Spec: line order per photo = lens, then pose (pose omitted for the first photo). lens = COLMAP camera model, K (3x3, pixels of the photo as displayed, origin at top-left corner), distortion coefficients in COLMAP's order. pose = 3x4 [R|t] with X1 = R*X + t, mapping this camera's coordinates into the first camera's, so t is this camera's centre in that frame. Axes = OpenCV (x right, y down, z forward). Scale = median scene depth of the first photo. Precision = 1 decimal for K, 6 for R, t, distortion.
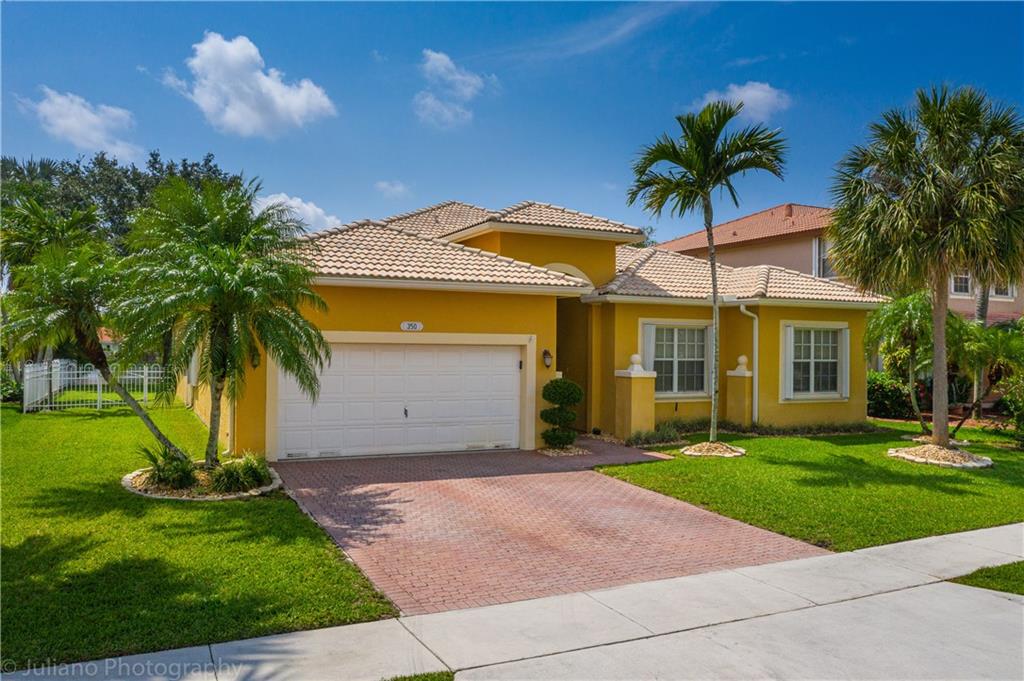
lens RADIAL K [[803.3, 0, 512.0], [0, 803.3, 340.5], [0, 0, 1]] dist [-0.006377, -0.001988]
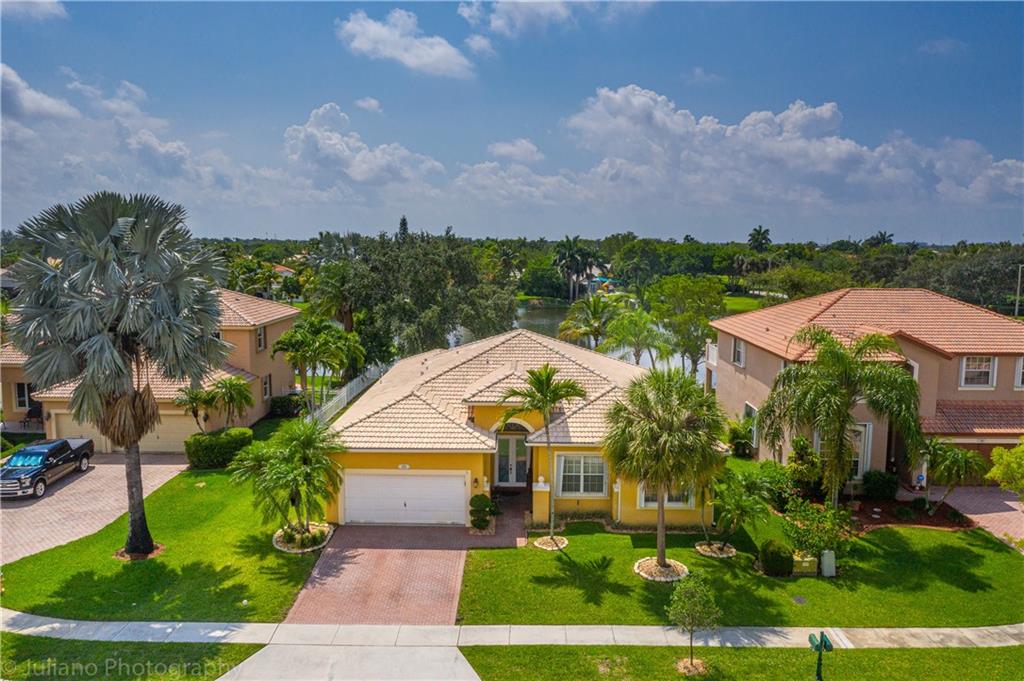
lens RADIAL K [[803.3, 0, 512.0], [0, 803.3, 340.5], [0, 0, 1]] dist [-0.006377, -0.001988]
pose [[0.898358, 0.050427, -0.436359, 0.965651], [0.004304, 0.992331, 0.123536, -0.566341], [0.439242, -0.112857, 0.891252, -0.663962]]
